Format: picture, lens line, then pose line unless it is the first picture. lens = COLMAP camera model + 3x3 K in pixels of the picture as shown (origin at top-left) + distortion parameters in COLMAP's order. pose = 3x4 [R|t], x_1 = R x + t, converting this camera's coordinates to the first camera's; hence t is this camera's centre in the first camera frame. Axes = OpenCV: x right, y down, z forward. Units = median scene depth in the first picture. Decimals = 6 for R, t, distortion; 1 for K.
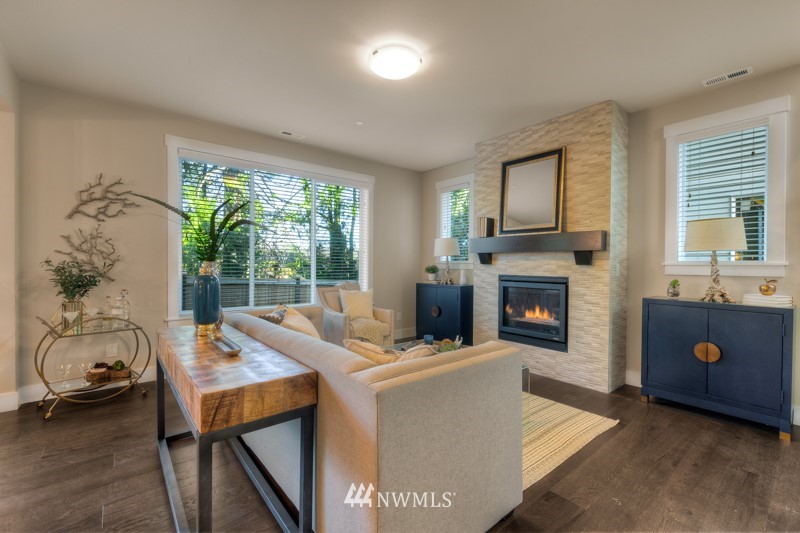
lens RADIAL K [[346.4, 0, 396.4], [0, 346.4, 267.2], [0, 0, 1]] dist [-0.002163, -0.000274]
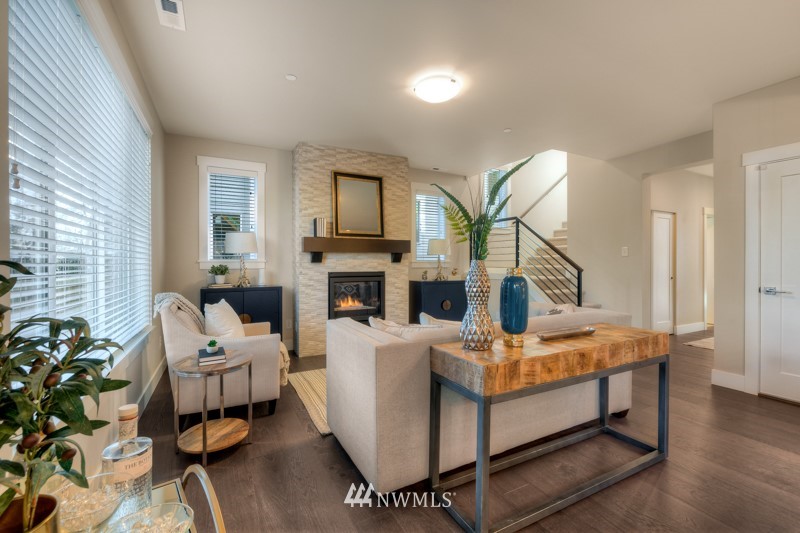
lens RADIAL K [[346.4, 0, 401.8], [0, 346.4, 262.7], [0, 0, 1]] dist [-0.002163, -0.000274]
pose [[0.192094, -0.005745, 0.981360, -0.904702], [0.014629, 0.999889, 0.002990, -0.009763], [-0.981267, 0.013782, 0.192157, 0.695291]]
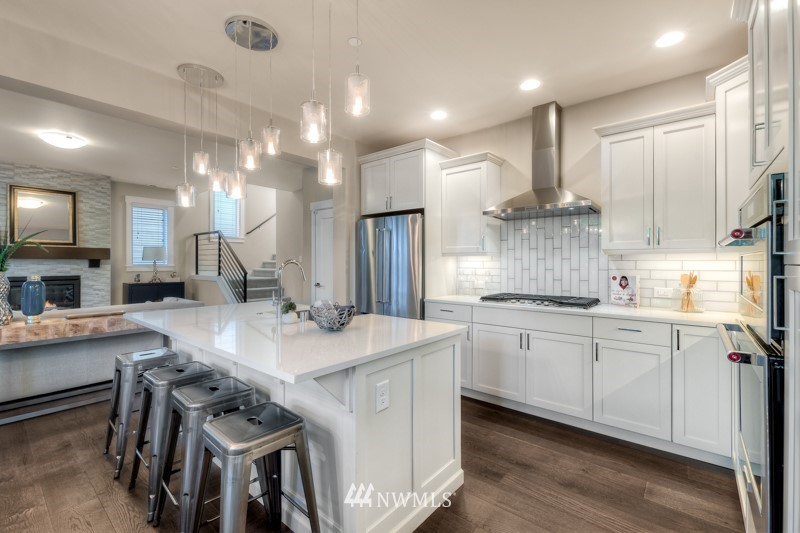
lens RADIAL K [[346.4, 0, 398.2], [0, 346.4, 263.0], [0, 0, 1]] dist [-0.002163, -0.000274]
pose [[-0.196216, -0.006690, 0.980538, -1.394043], [0.009763, 0.999914, 0.008776, -0.028904], [-0.980512, 0.011295, -0.196134, -0.116399]]
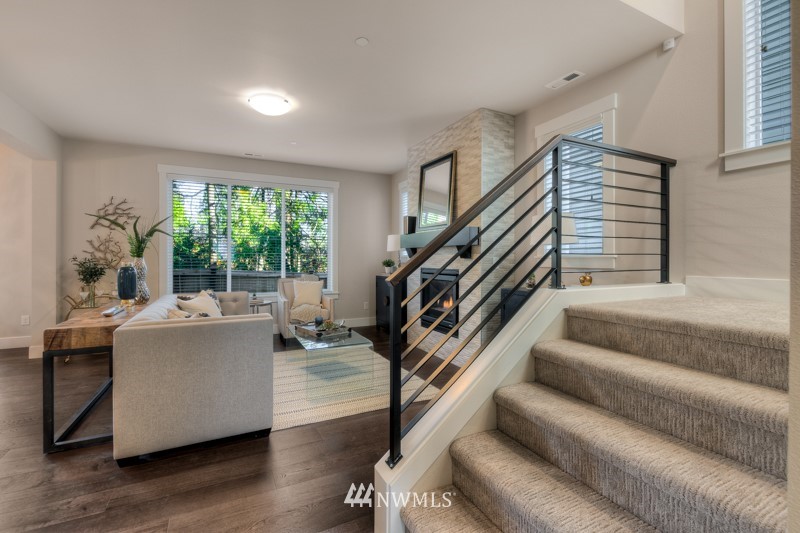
lens RADIAL K [[346.4, 0, 381.9], [0, 346.4, 259.2], [0, 0, 1]] dist [-0.002163, -0.000274]
pose [[0.974168, -0.006041, -0.225742, 0.529117], [0.004405, 0.999960, -0.007752, 0.003881], [0.225780, 0.006557, 0.974156, -0.130321]]
